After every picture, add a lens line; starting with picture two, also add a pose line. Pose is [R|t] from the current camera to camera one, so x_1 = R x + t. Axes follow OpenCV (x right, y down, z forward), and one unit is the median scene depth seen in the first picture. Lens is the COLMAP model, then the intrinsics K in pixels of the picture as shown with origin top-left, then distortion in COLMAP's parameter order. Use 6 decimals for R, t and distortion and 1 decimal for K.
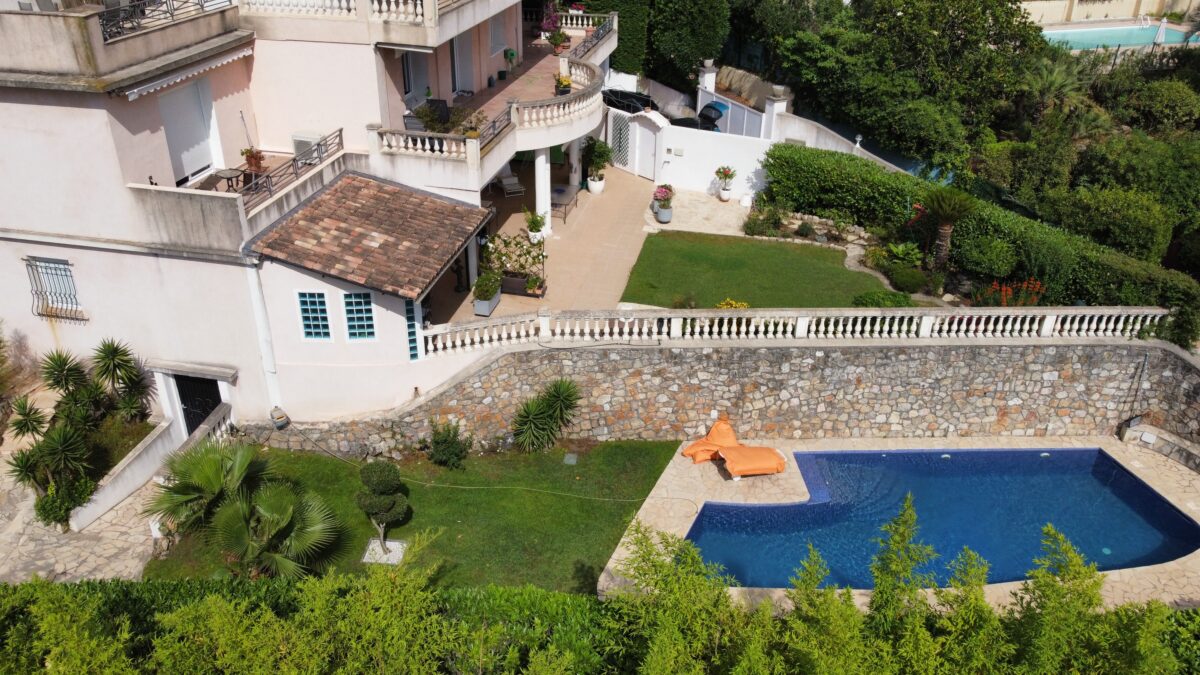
lens RADIAL K [[919.2, 0, 590.7], [0, 919.2, 335.7], [0, 0, 1]] dist [-0.004504, -0.025217]
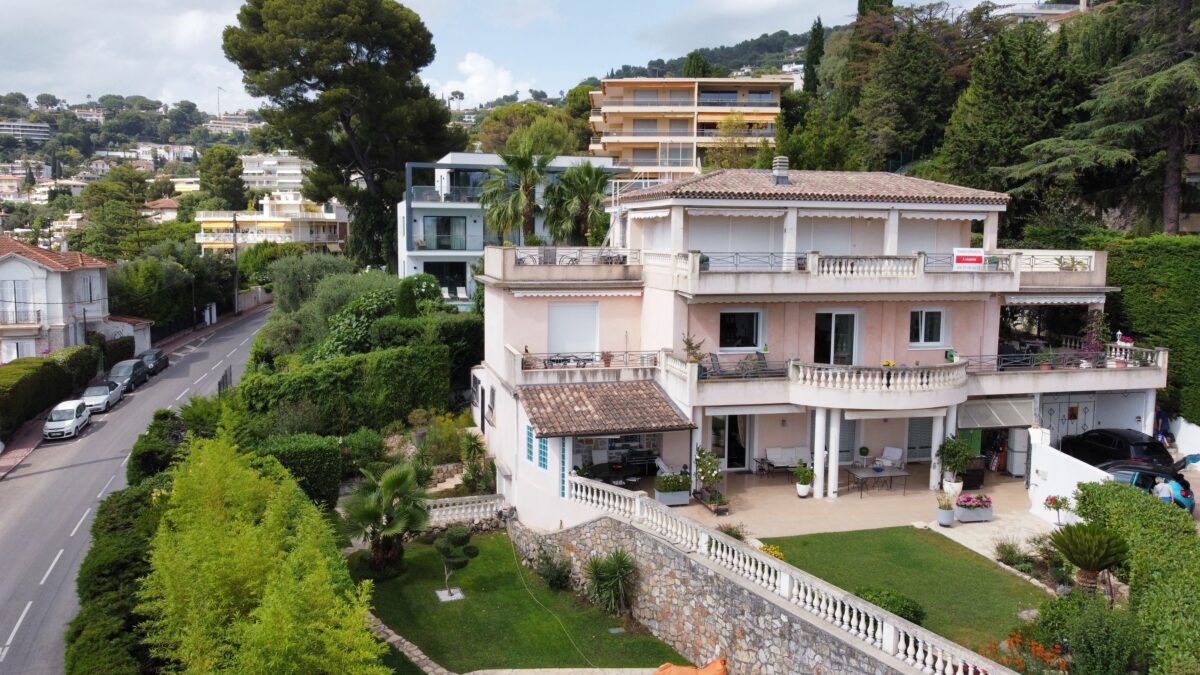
lens RADIAL K [[919.2, 0, 580.2], [0, 919.2, 321.4], [0, 0, 1]] dist [-0.004504, -0.025217]
pose [[0.445028, 0.082998, -0.891662, 0.934607], [-0.438151, 0.888558, -0.135972, -0.029004], [0.781008, 0.451194, 0.431799, 0.319152]]
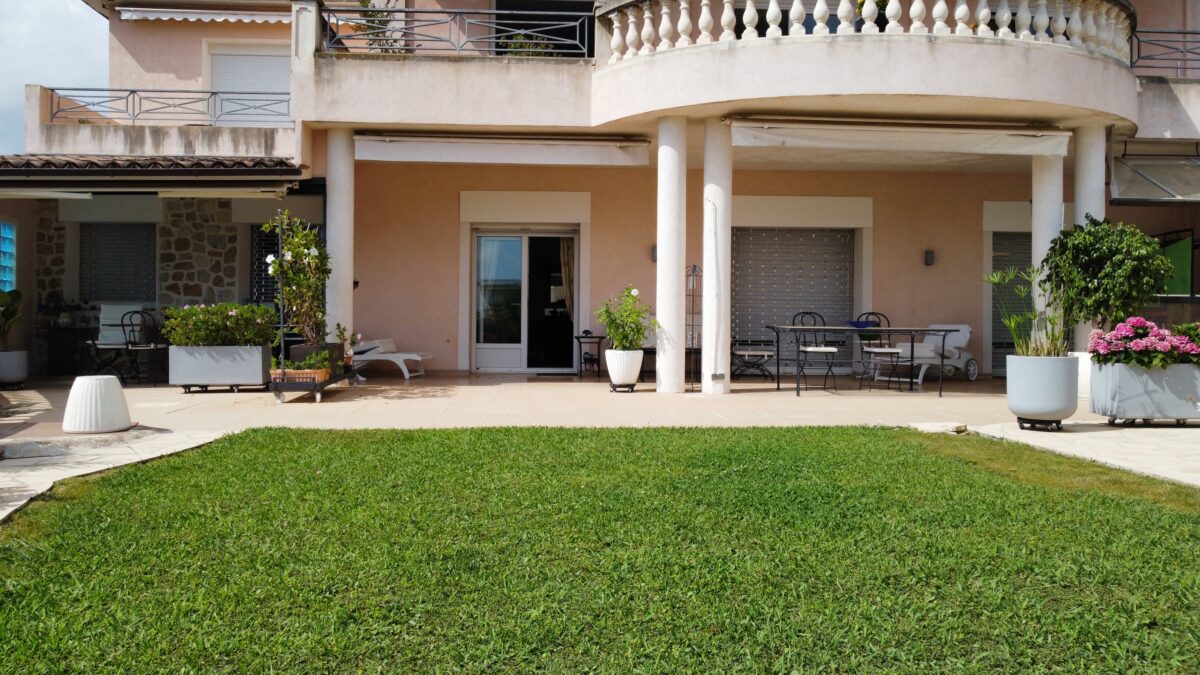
lens RADIAL K [[919.2, 0, 574.6], [0, 919.2, 329.0], [0, 0, 1]] dist [-0.004504, -0.025217]
pose [[0.270277, -0.002134, -0.962780, 0.356278], [-0.471973, 0.871304, -0.134427, -0.078051], [0.839161, 0.490739, 0.234486, 1.104385]]
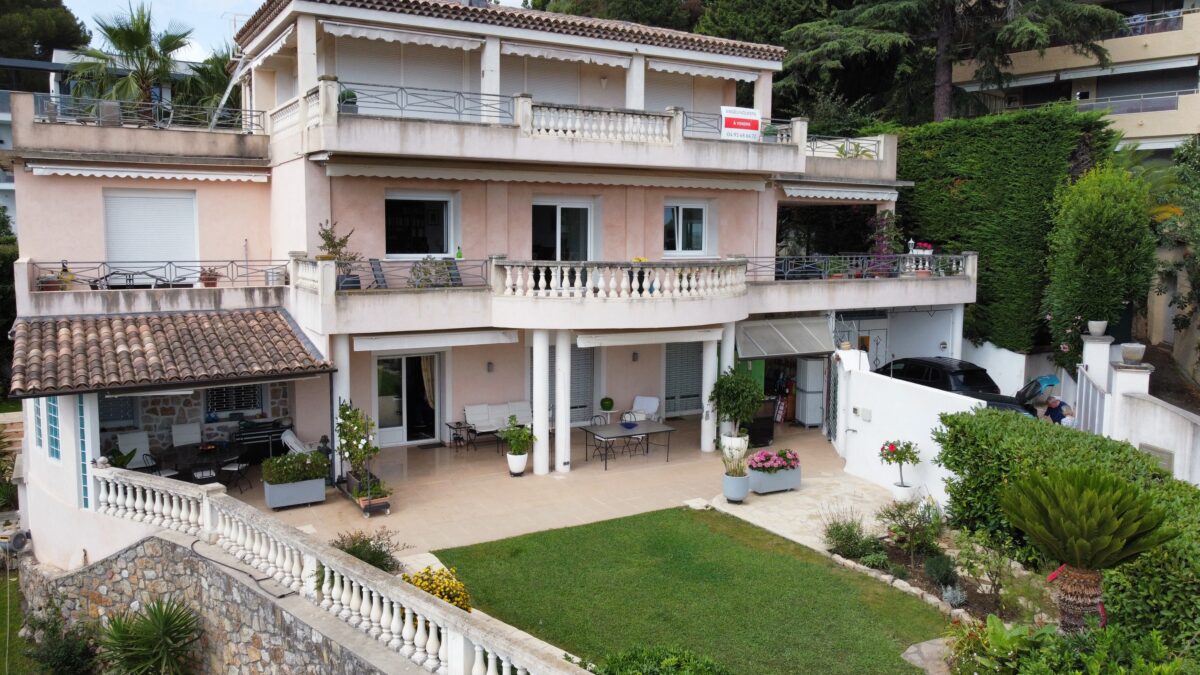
lens RADIAL K [[919.2, 0, 579.4], [0, 919.2, 321.0], [0, 0, 1]] dist [-0.004504, -0.025217]
pose [[0.673951, 0.066199, -0.735804, 0.564681], [-0.357475, 0.900838, -0.246378, -0.064827], [0.646530, 0.429079, 0.630785, 0.700808]]
